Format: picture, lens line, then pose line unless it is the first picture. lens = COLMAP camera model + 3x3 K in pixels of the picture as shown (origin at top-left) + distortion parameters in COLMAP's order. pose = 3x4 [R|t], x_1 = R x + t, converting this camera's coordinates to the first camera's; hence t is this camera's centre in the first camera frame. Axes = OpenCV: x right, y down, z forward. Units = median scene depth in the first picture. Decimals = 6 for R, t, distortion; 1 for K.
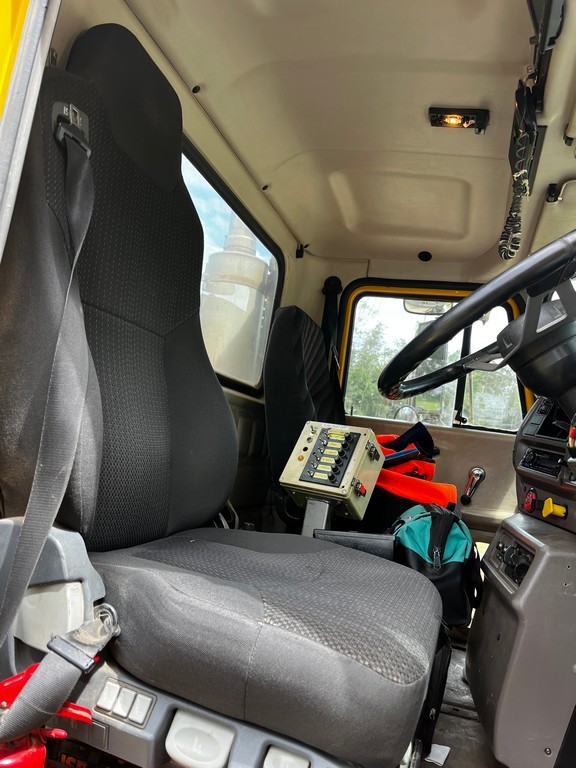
lens RADIAL K [[580.4, 0, 291.0], [0, 580.4, 386.5], [0, 0, 1]] dist [0.054669, -0.064620]
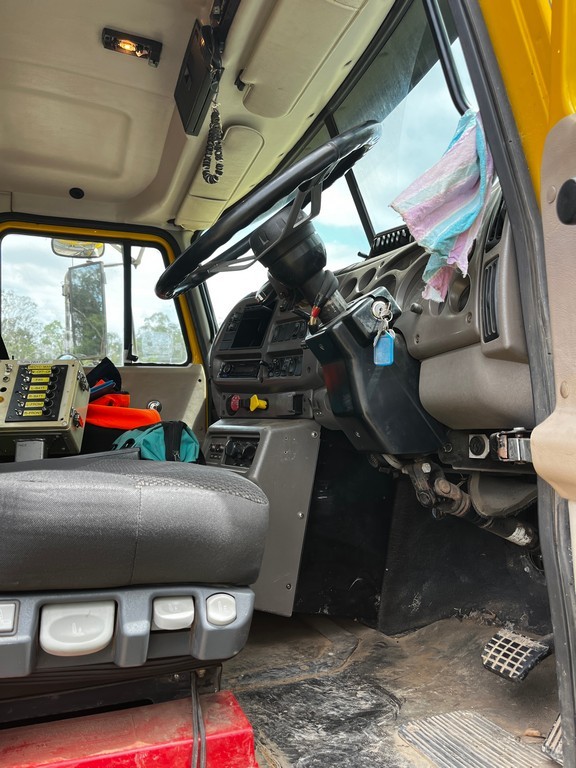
lens RADIAL K [[580.4, 0, 291.0], [0, 580.4, 386.5], [0, 0, 1]] dist [0.054669, -0.064620]
pose [[0.795660, -0.117398, 0.594258, -0.171569], [0.080793, 0.992842, 0.087965, 0.063753], [-0.600331, -0.021978, 0.799450, 0.005649]]
